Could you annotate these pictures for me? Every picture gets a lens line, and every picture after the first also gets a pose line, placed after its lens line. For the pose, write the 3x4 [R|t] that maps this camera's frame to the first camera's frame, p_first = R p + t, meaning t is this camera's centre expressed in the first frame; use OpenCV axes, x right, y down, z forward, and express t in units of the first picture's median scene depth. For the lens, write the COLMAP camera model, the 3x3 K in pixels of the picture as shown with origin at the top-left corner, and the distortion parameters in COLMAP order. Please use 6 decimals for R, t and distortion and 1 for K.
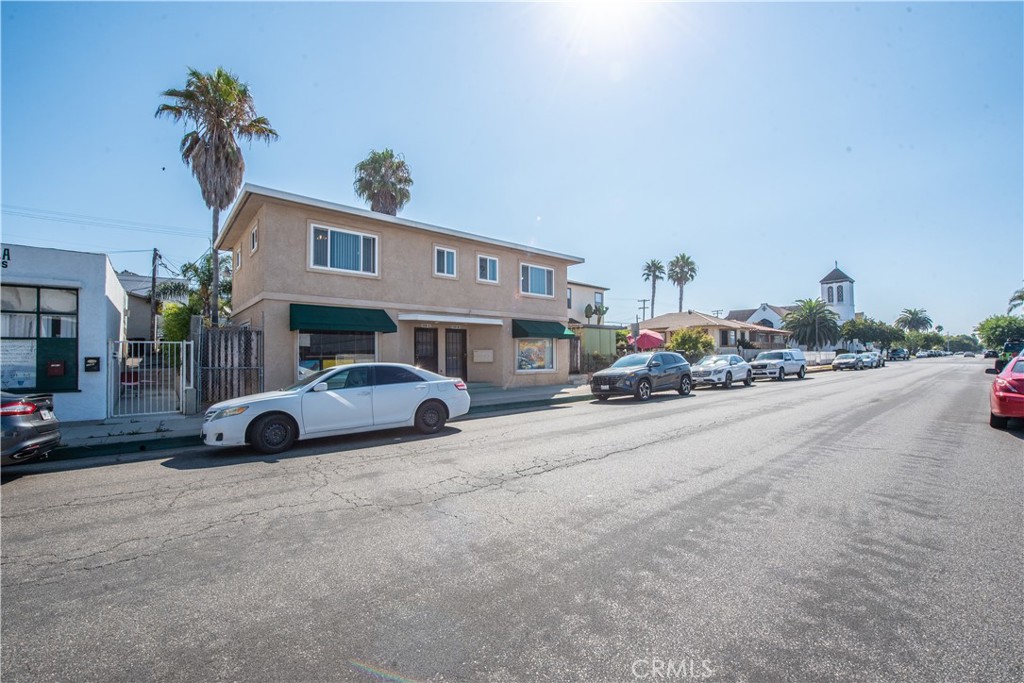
lens RADIAL K [[399.4, 0, 472.0], [0, 399.4, 356.6], [0, 0, 1]] dist [-0.000178, -0.000019]
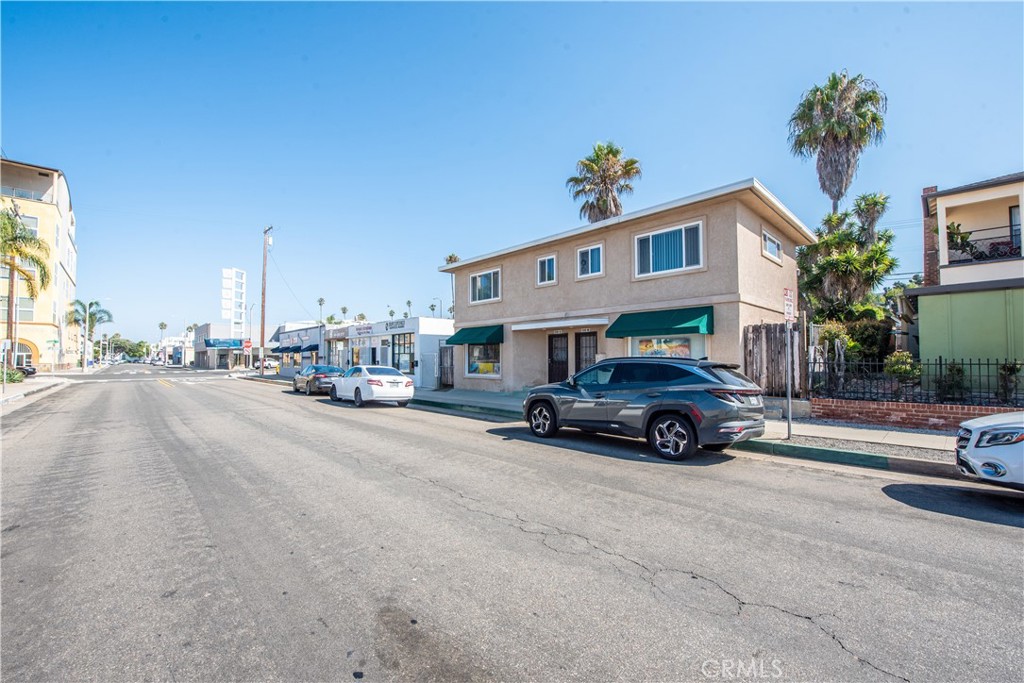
lens RADIAL K [[421.1, 0, 503.6], [0, 421.1, 343.7], [0, 0, 1]] dist [-0.017798, -0.000227]
pose [[0.088647, -0.028665, -0.995651, 0.935218], [-0.001663, 0.999580, -0.028926, -0.015420], [0.996062, 0.004220, 0.088562, 0.748500]]
